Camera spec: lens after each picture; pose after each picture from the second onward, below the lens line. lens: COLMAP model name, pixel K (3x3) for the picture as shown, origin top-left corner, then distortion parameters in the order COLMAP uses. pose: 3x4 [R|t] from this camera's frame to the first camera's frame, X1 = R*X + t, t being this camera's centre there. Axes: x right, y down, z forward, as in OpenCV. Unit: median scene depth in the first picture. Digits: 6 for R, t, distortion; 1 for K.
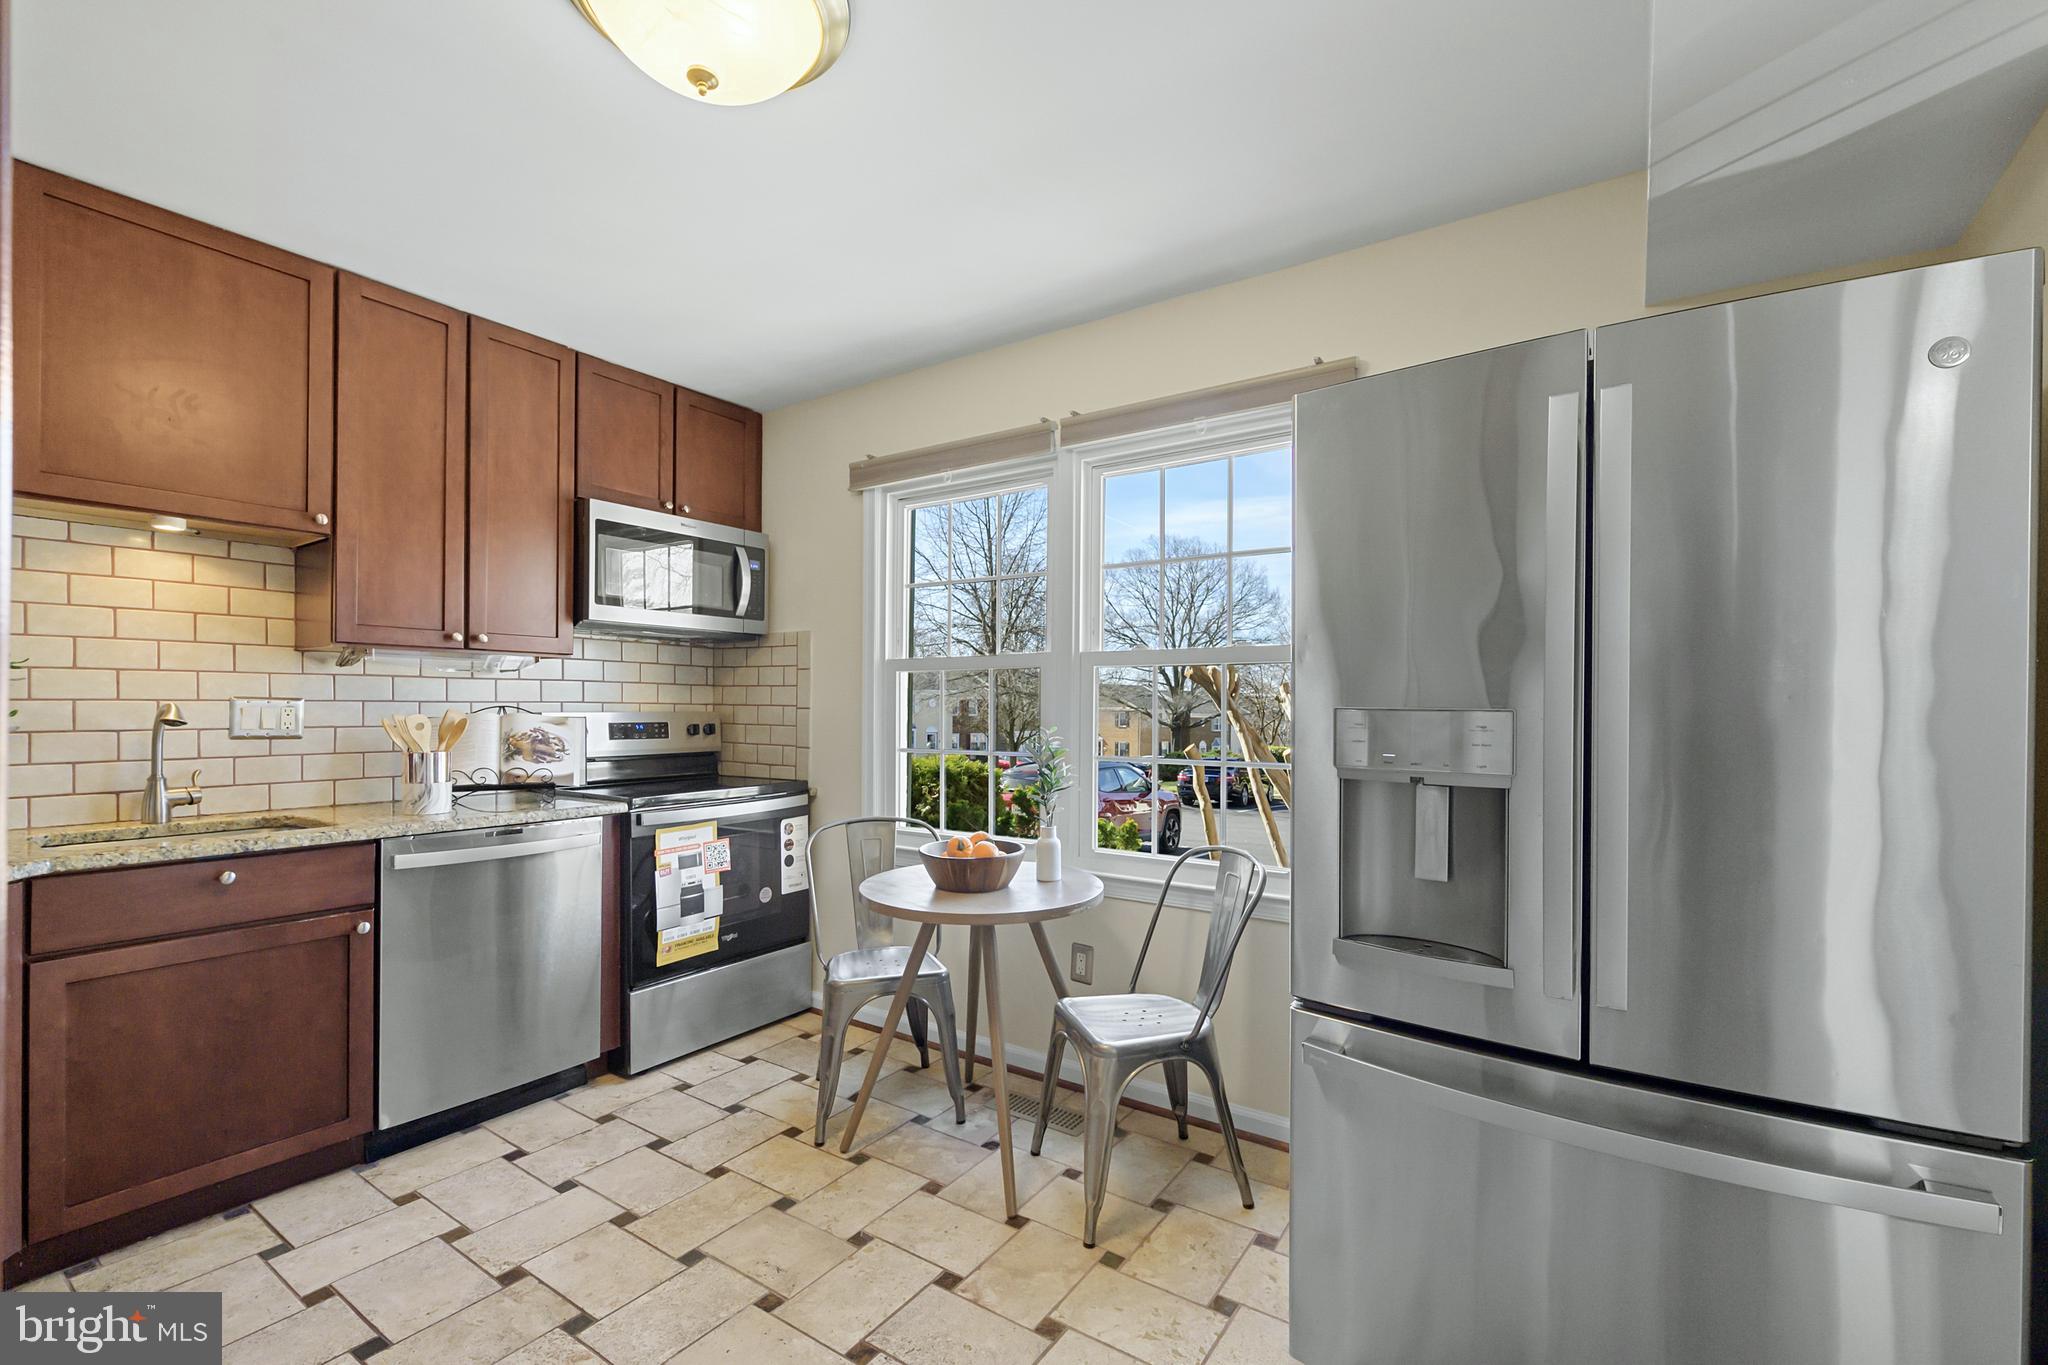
lens RADIAL K [[886.0, 0, 1017.3], [0, 886.0, 689.7], [0, 0, 1]] dist [-0.002086, -0.000019]
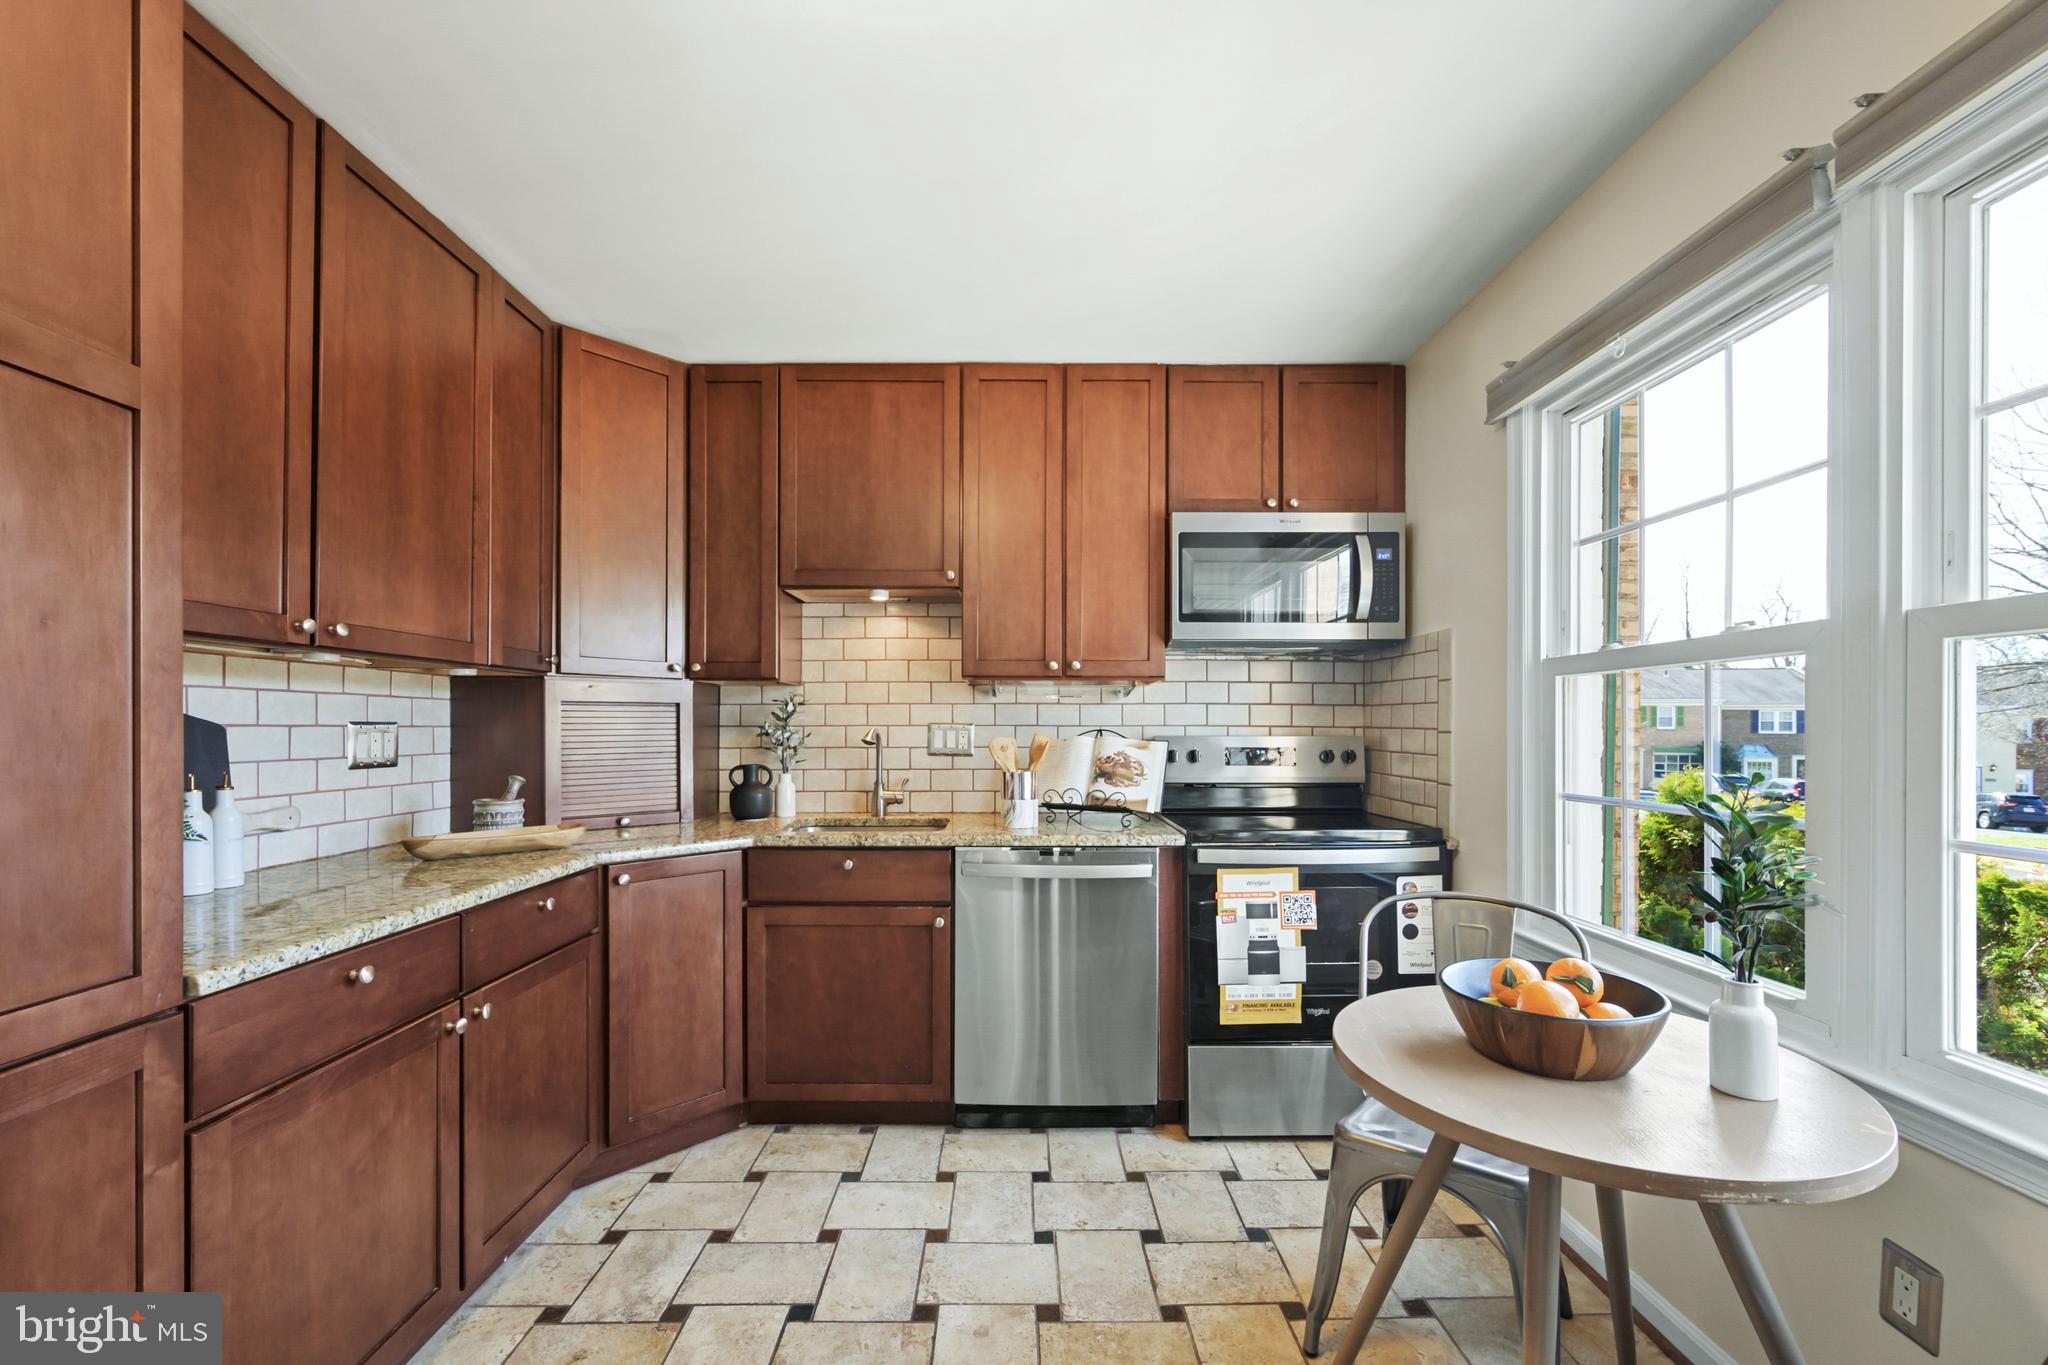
lens RADIAL K [[820.6, 0, 1022.4], [0, 820.6, 718.4], [0, 0, 1]] dist [-0.000817, 0.000245]
pose [[0.568622, -0.012286, -0.822507, 0.161659], [0.016463, 0.999858, -0.003554, 0.007251], [0.822434, -0.011520, 0.568744, 0.385023]]
